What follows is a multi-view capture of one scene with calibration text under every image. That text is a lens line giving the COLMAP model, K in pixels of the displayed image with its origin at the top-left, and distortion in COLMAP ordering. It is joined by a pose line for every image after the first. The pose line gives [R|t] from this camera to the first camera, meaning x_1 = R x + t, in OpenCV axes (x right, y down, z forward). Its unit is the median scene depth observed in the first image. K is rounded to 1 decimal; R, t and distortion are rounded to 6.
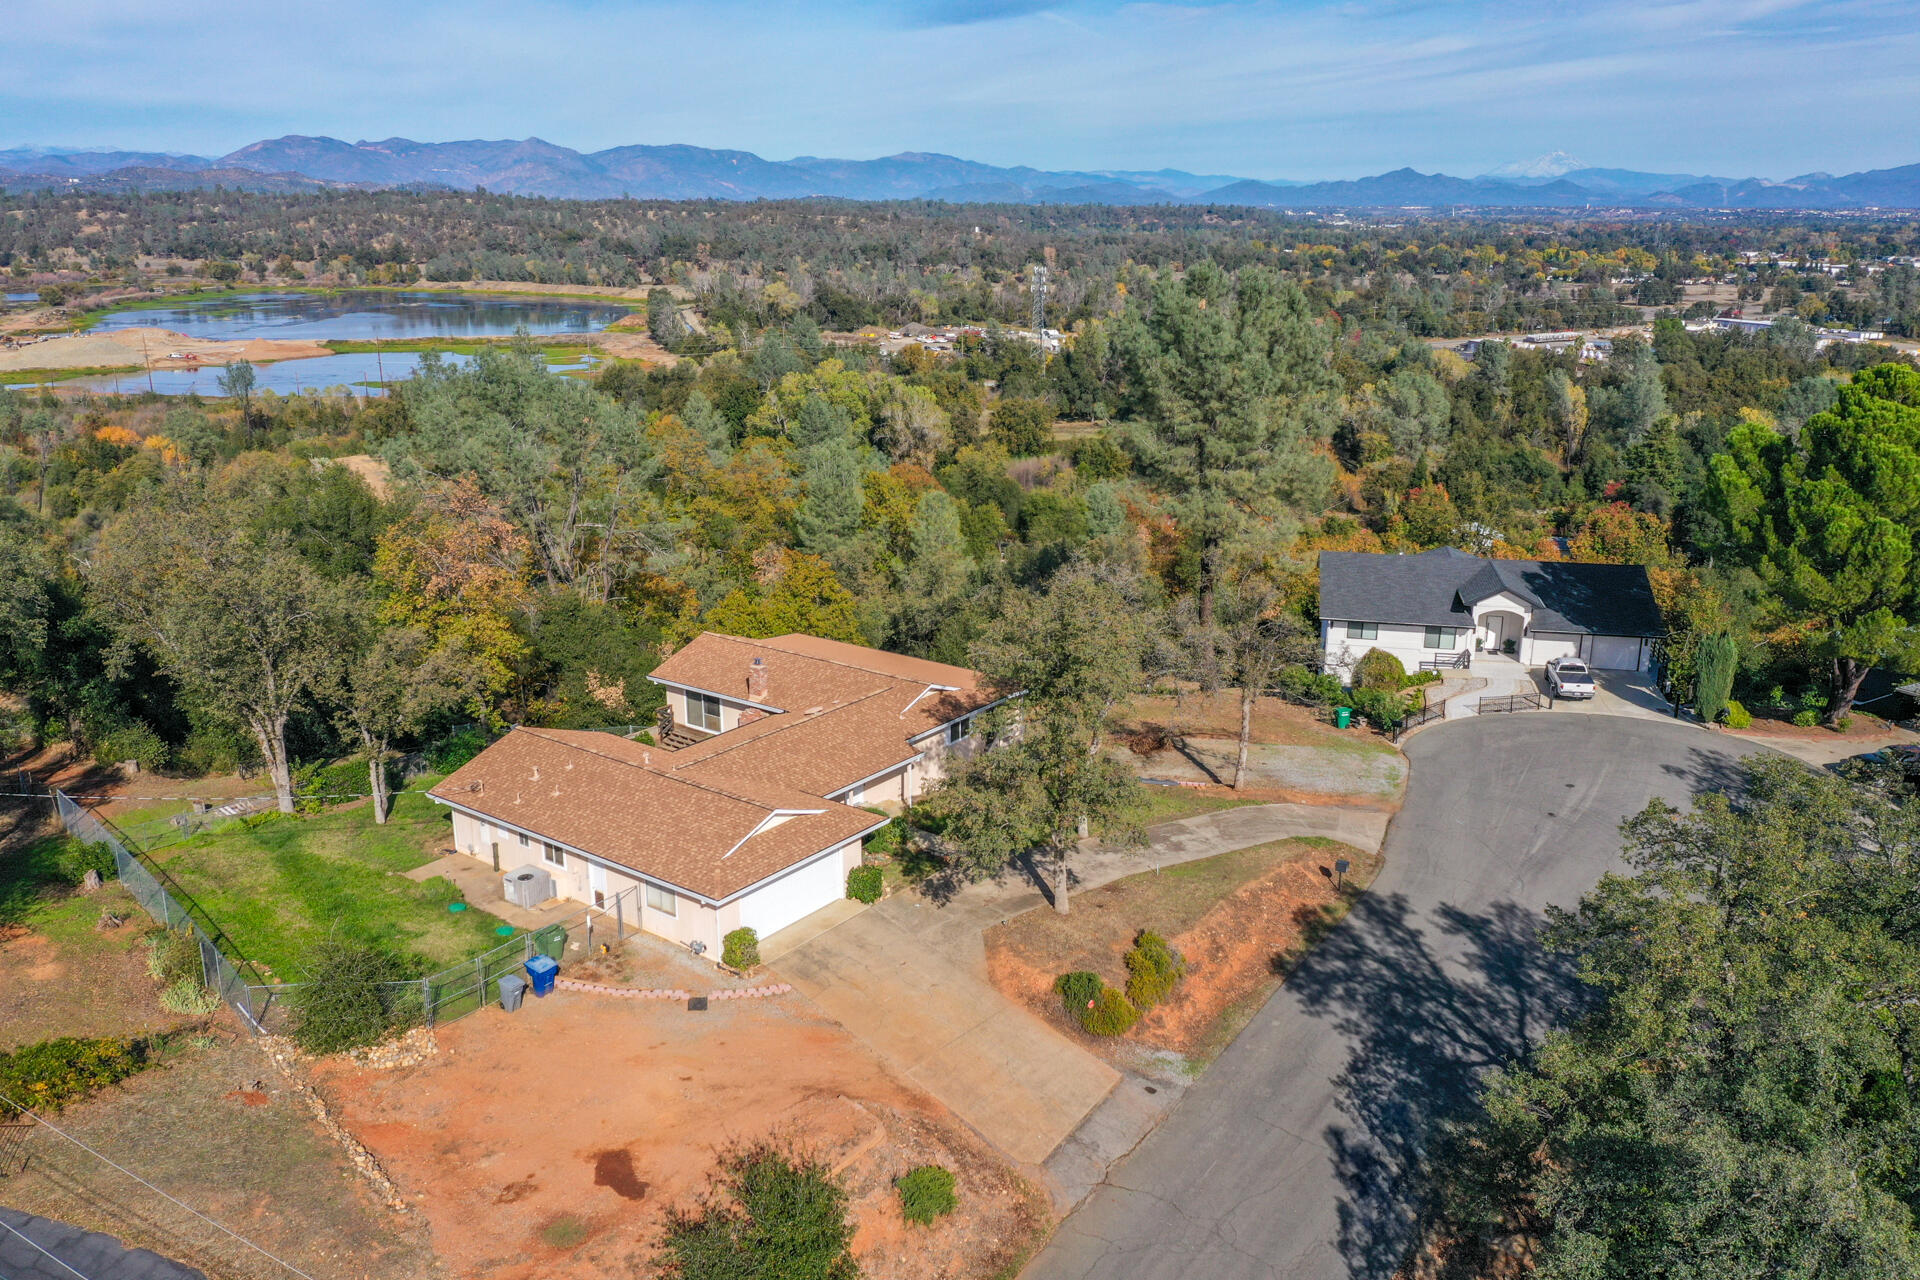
lens RADIAL K [[1521.7, 0, 958.5], [0, 1521.7, 642.0], [0, 0, 1]] dist [0.008122, -0.016100]
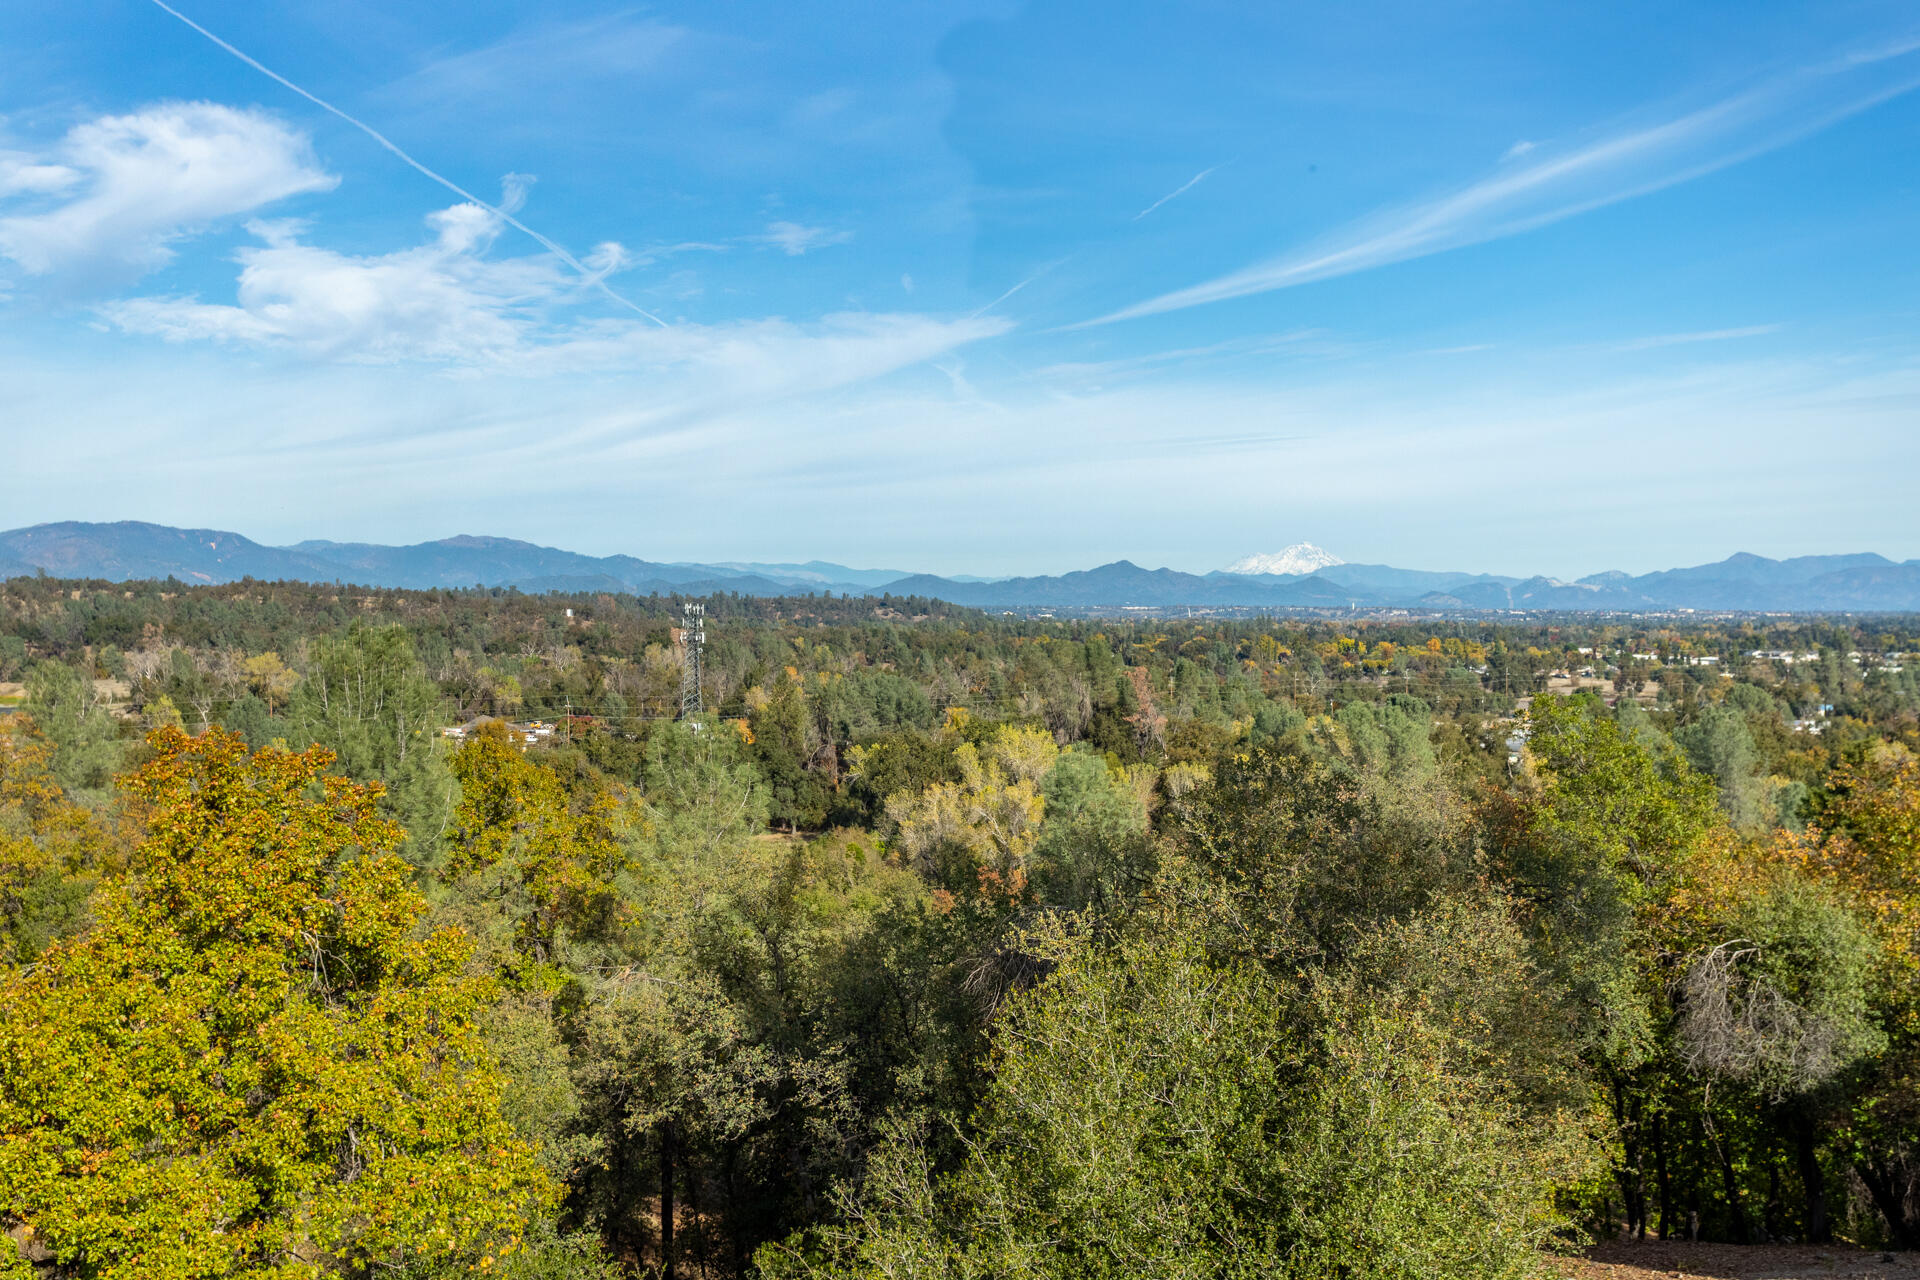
lens RADIAL K [[2071.1, 0, 914.4], [0, 2071.1, 623.3], [0, 0, 1]] dist [0.016722, 0.000000]
pose [[0.982945, 0.000034, 0.183898, -0.127974], [0.051018, 0.960698, -0.272869, 0.021300], [-0.176680, 0.277597, 0.944311, 1.398305]]
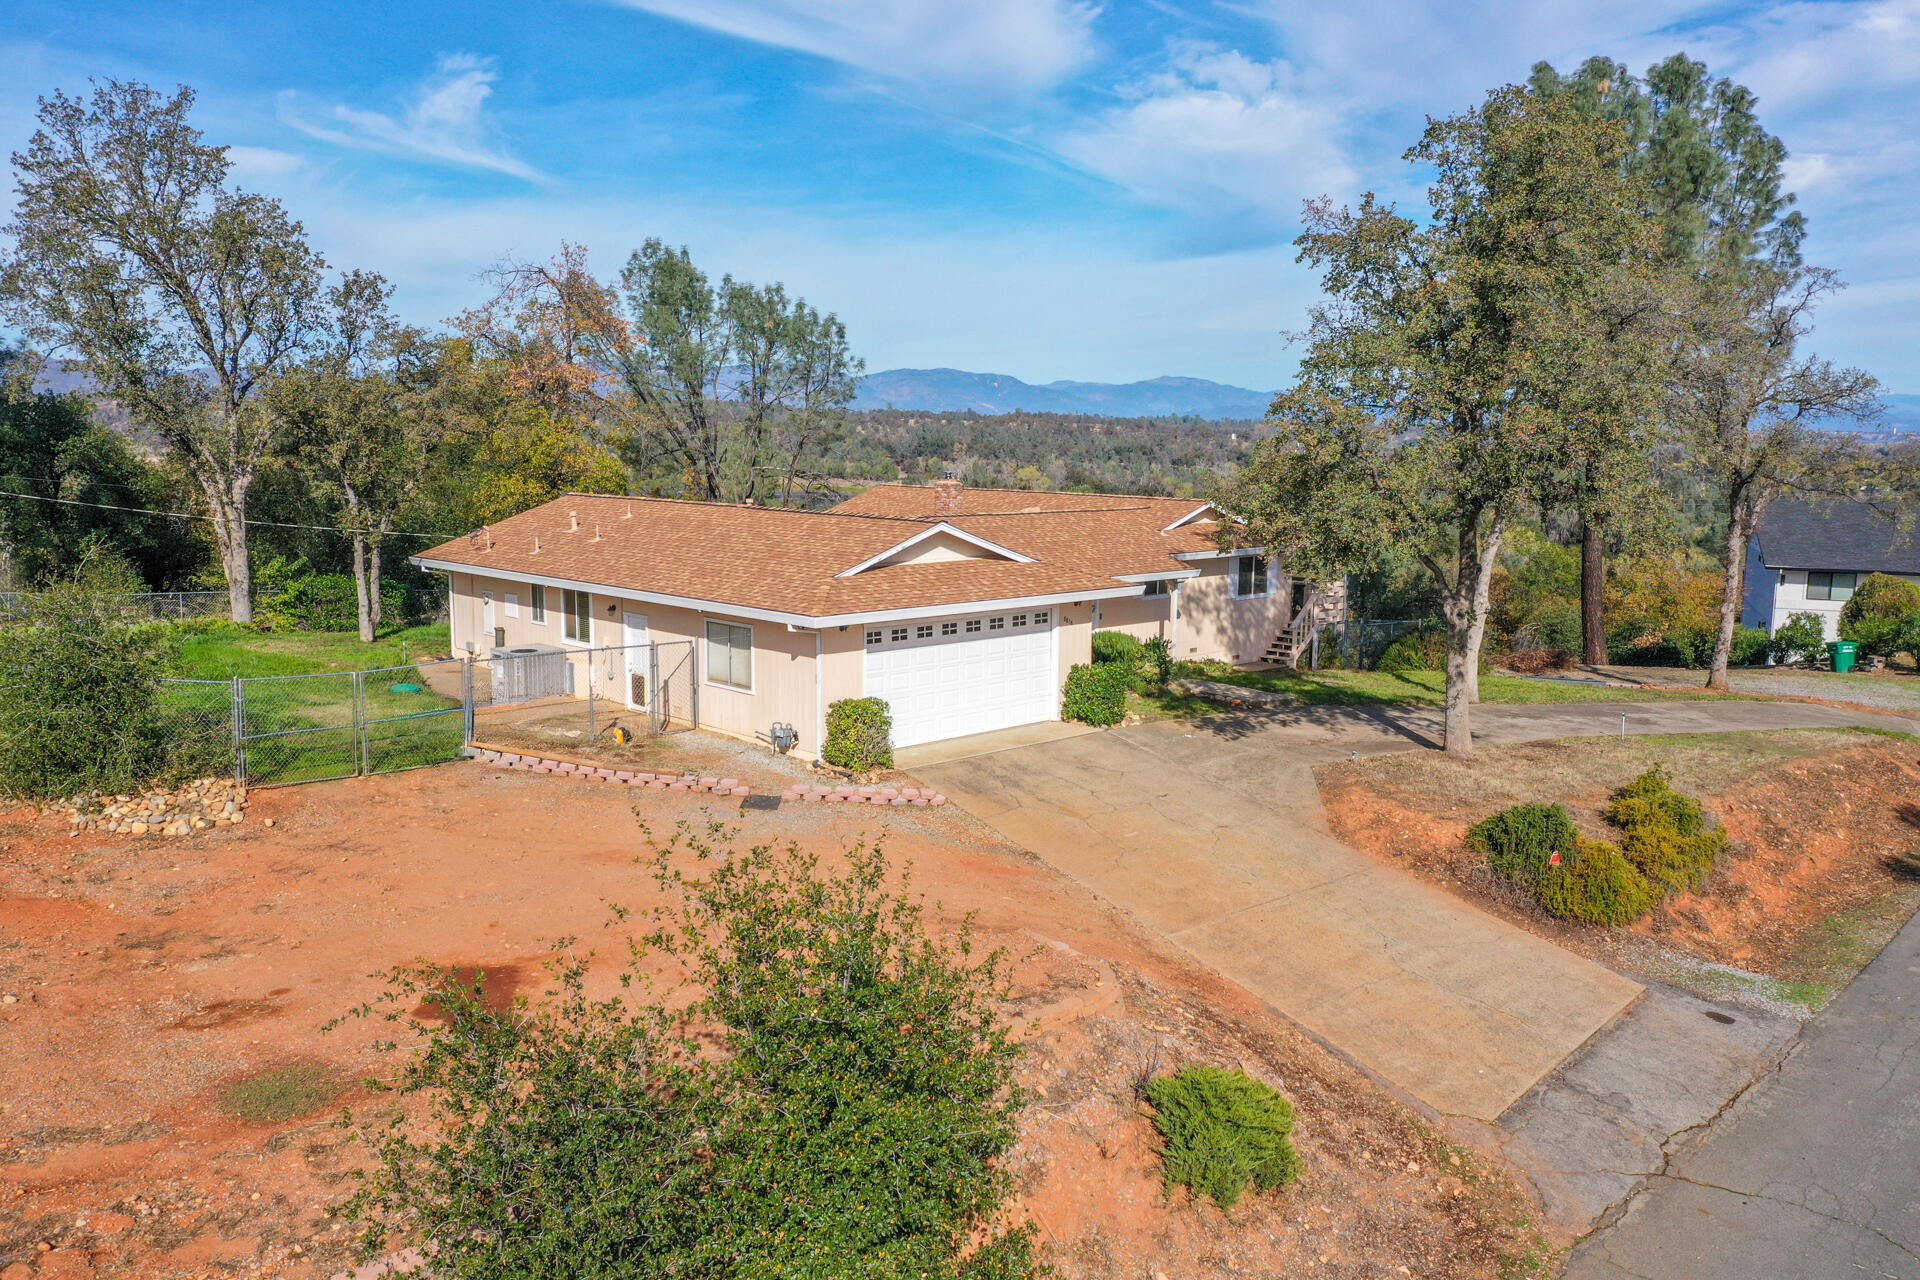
lens RADIAL K [[1521.7, 0, 960.8], [0, 1521.7, 638.3], [0, 0, 1]] dist [0.008122, -0.016100]
pose [[0.986785, 0.030066, -0.159220, -0.021508], [-0.053451, 0.988031, -0.144700, 0.221499], [0.152964, 0.151298, 0.976581, 0.436624]]
